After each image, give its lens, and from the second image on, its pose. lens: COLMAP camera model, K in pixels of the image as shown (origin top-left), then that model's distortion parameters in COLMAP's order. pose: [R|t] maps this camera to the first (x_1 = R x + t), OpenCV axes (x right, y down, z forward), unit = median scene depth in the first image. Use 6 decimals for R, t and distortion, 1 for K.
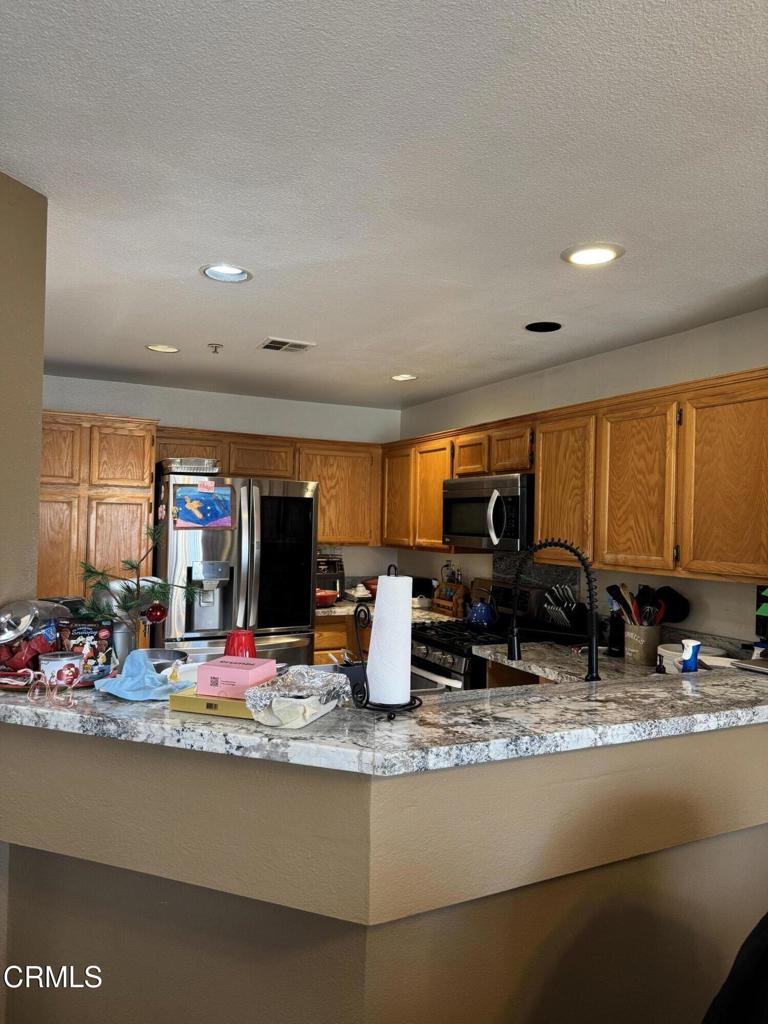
lens RADIAL K [[712.8, 0, 384.1], [0, 712.8, 512.0], [0, 0, 1]] dist [0.039169, 0.000115]
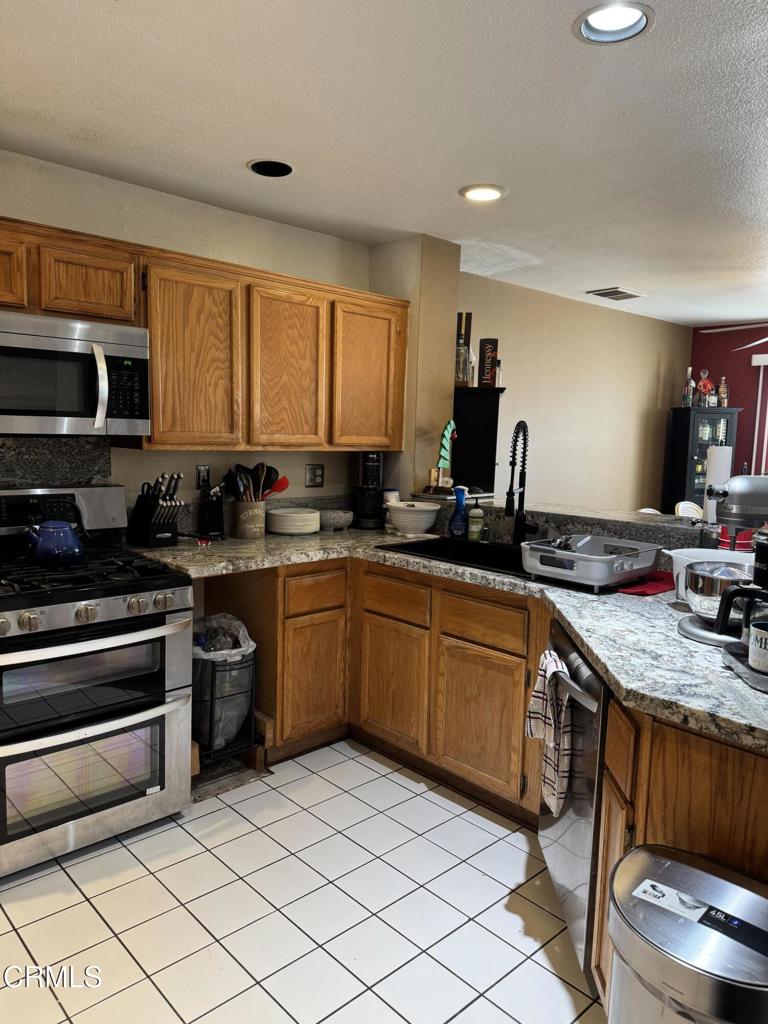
lens RADIAL K [[712.8, 0, 383.8], [0, 712.8, 511.8], [0, 0, 1]] dist [0.039169, 0.000115]
pose [[-0.300338, -0.137095, 0.943929, -0.700489], [-0.048503, 0.990532, 0.128431, 0.030002], [-0.952599, -0.007211, -0.304144, 1.164842]]
